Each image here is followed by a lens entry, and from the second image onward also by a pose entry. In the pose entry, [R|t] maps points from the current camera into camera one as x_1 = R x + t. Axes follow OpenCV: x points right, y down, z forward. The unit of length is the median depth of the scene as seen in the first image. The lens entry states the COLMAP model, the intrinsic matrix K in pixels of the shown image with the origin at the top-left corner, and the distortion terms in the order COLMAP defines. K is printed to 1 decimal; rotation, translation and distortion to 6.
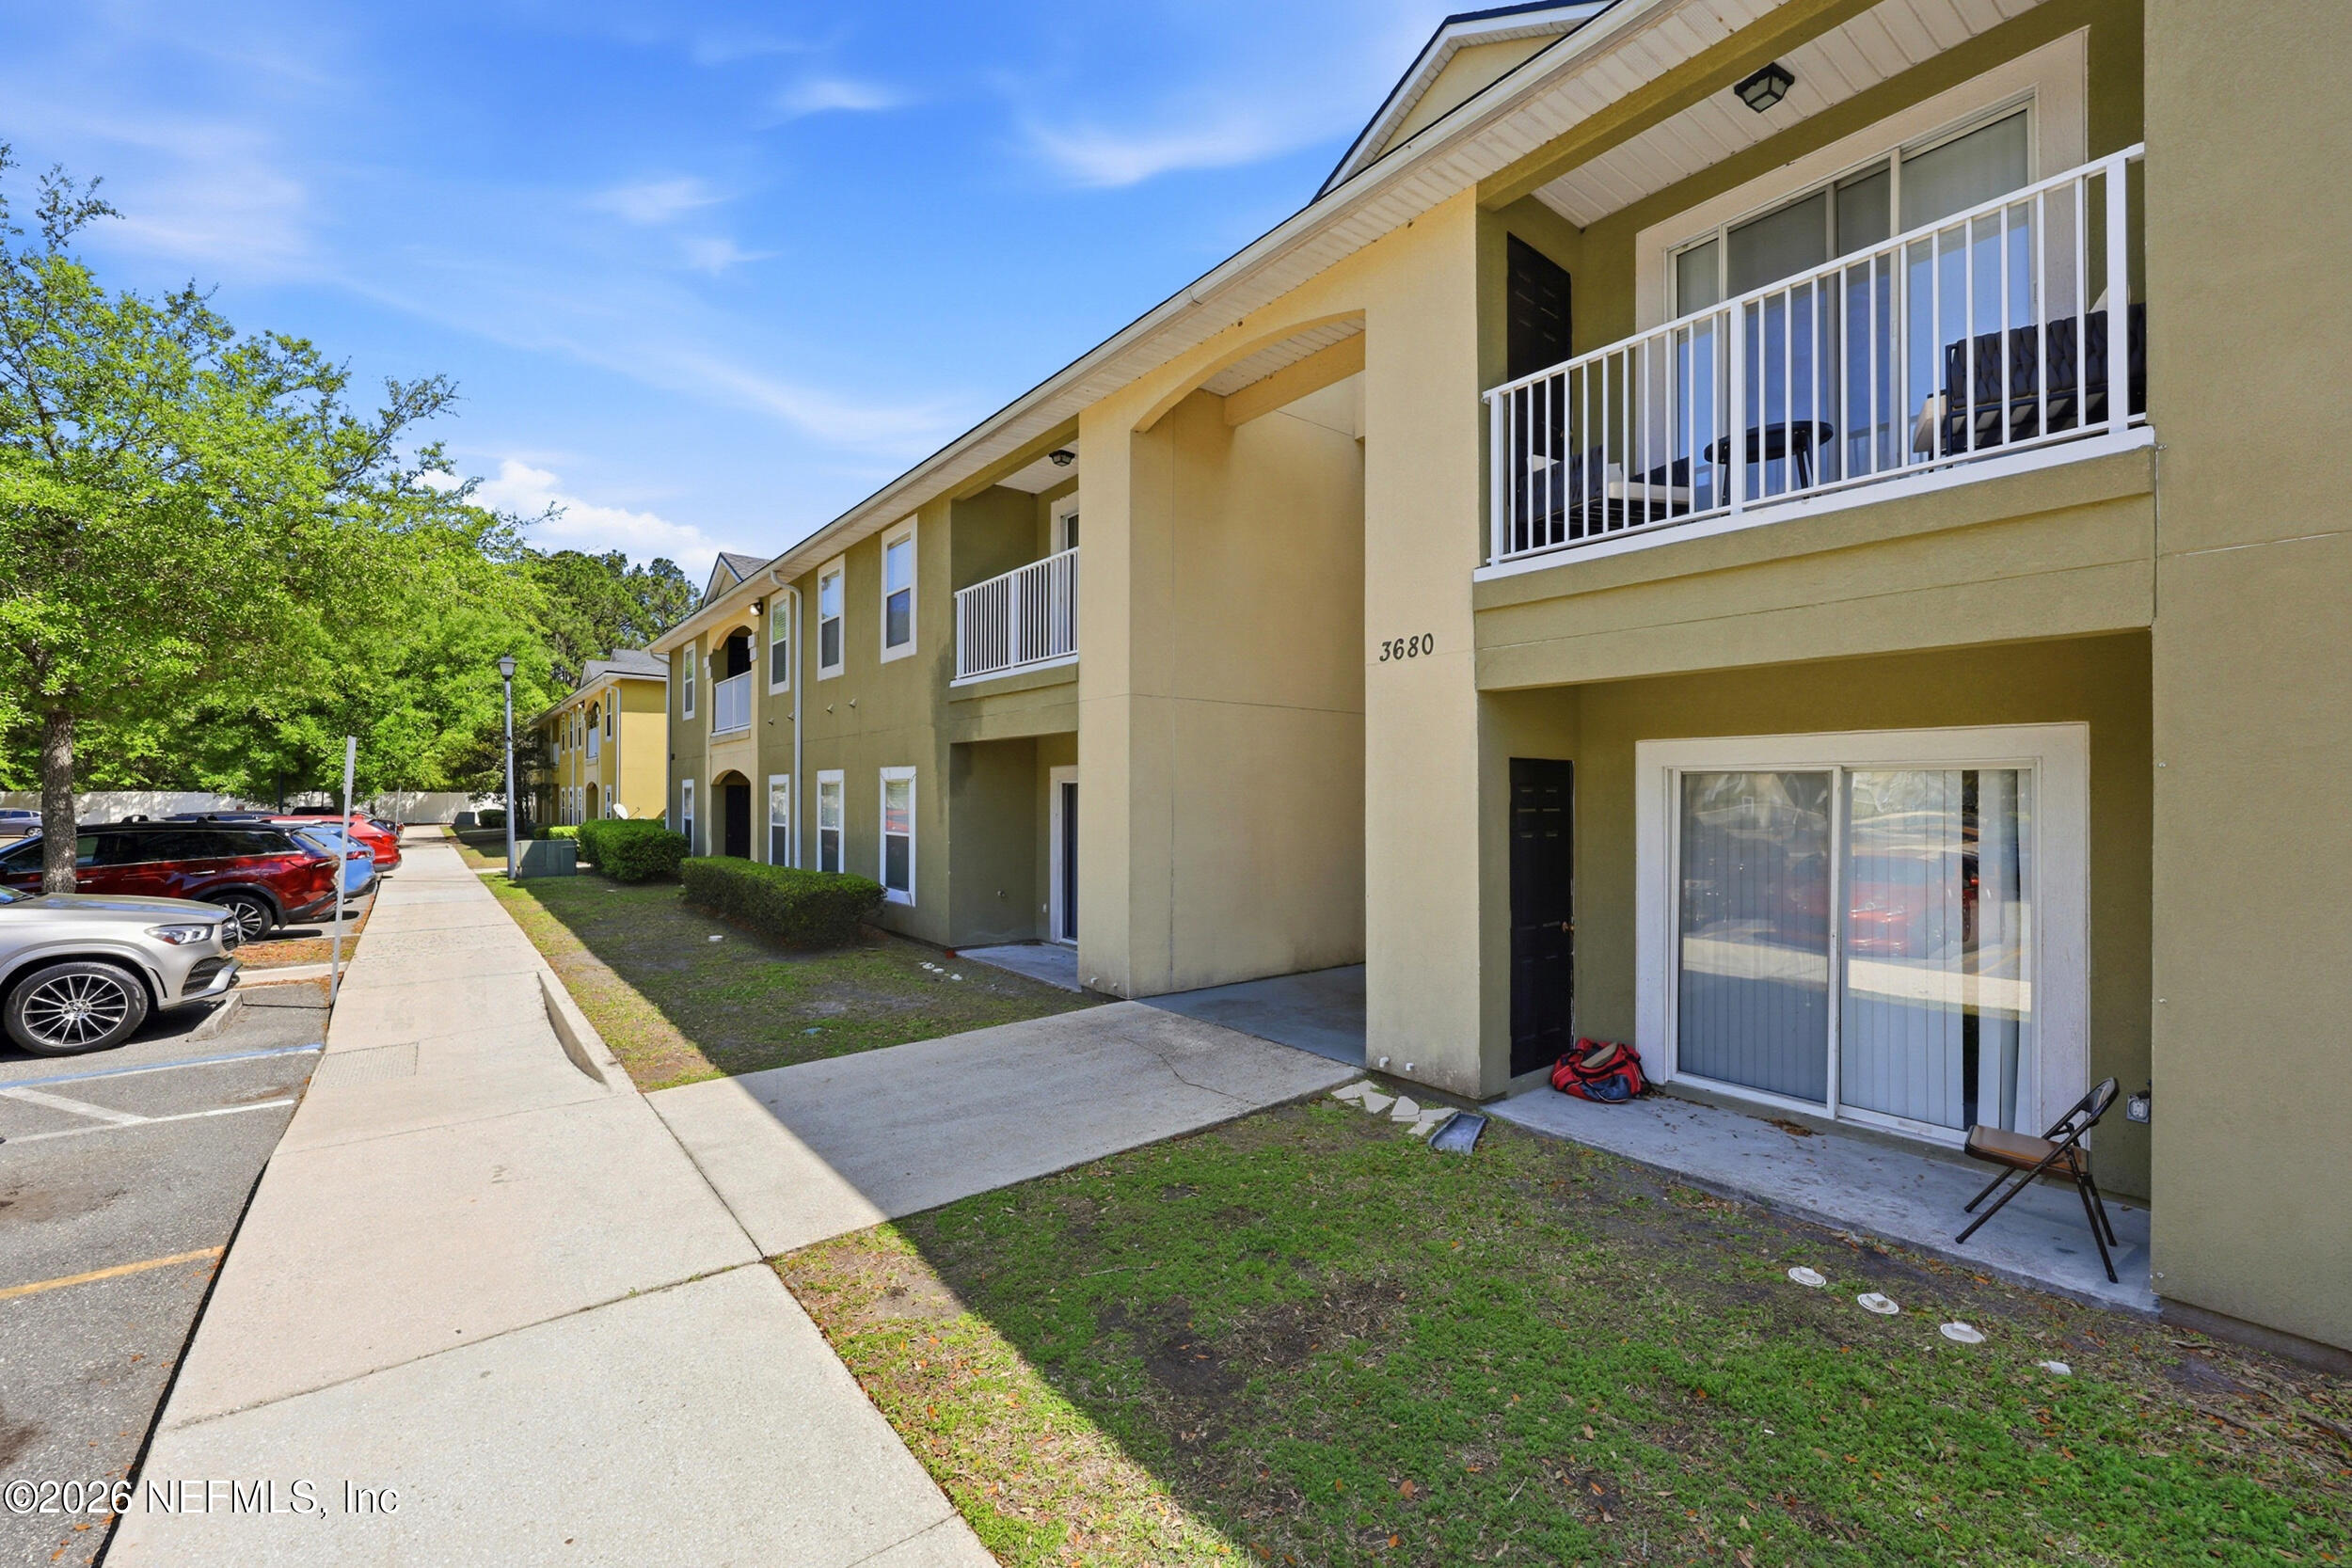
lens RADIAL K [[976.2, 0, 1176.0], [0, 976.2, 784.0], [0, 0, 1]] dist [0.011150, 0.000234]
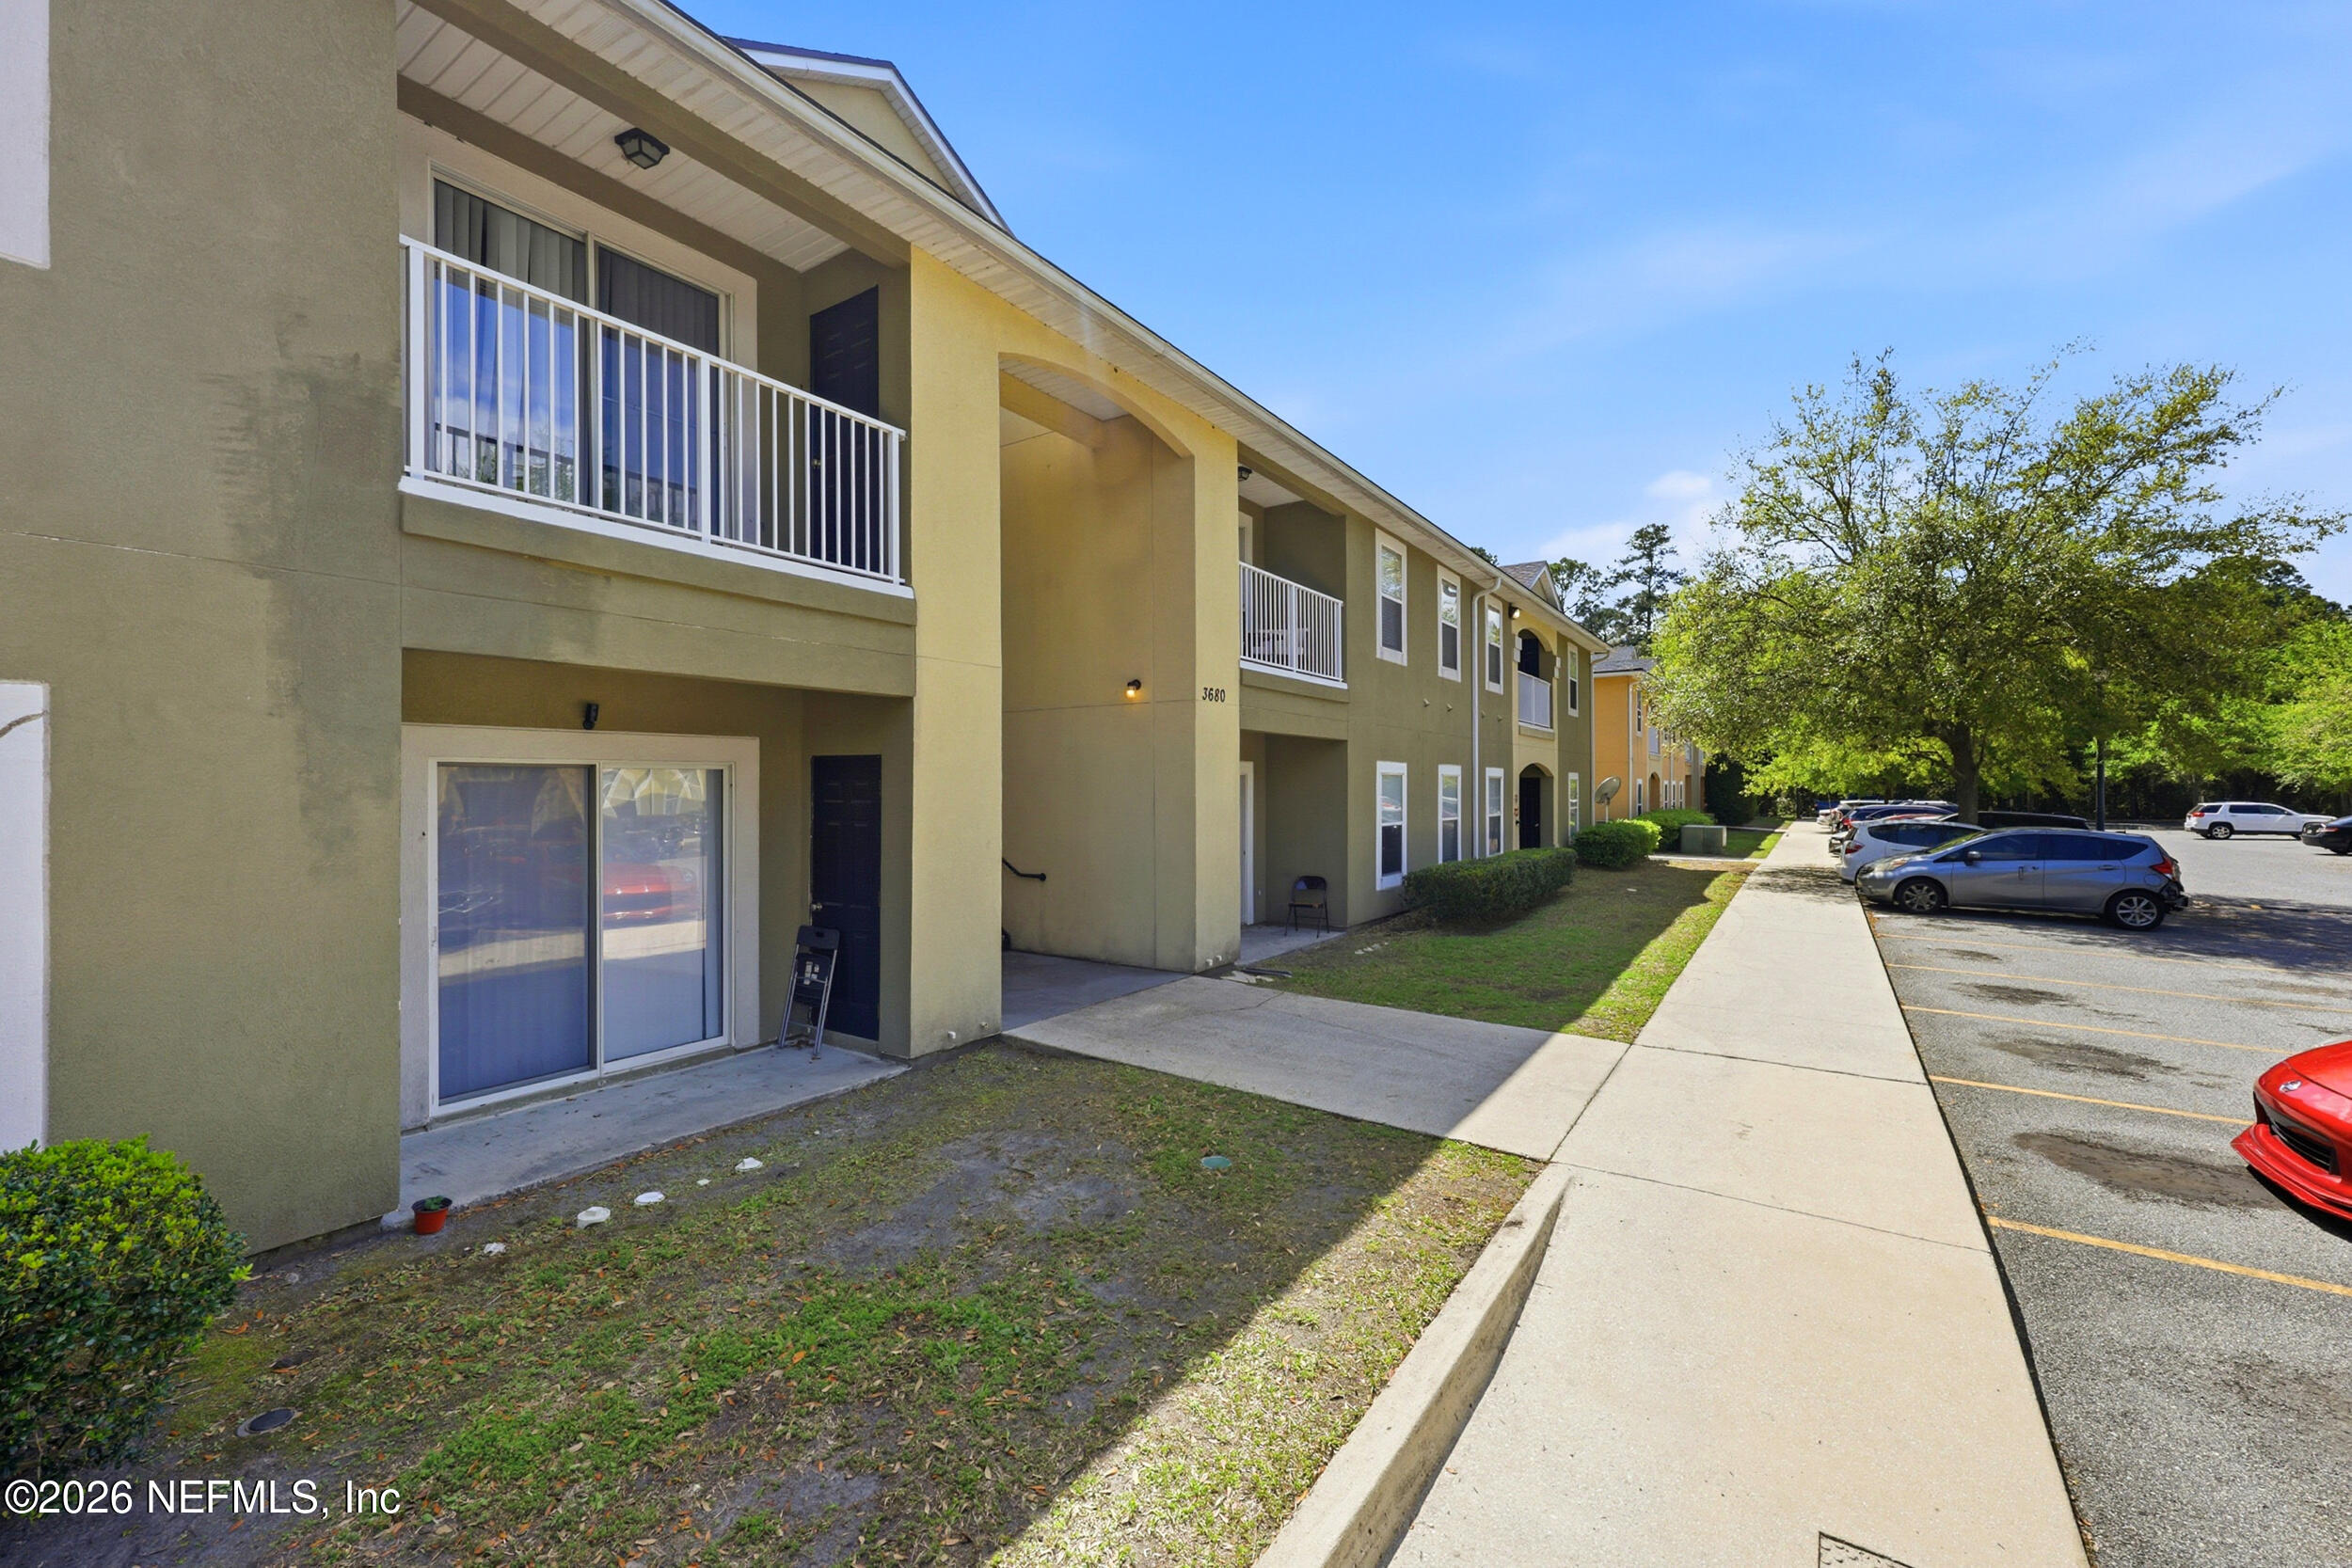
lens RADIAL K [[926.5, 0, 1176.0], [0, 926.5, 784.0], [0, 0, 1]] dist [-0.000955, -0.000103]
pose [[-0.299115, 0.004558, 0.954206, -1.091352], [-0.009797, 0.999921, -0.007848, 0.015123], [-0.954167, -0.011696, -0.299046, 1.407577]]
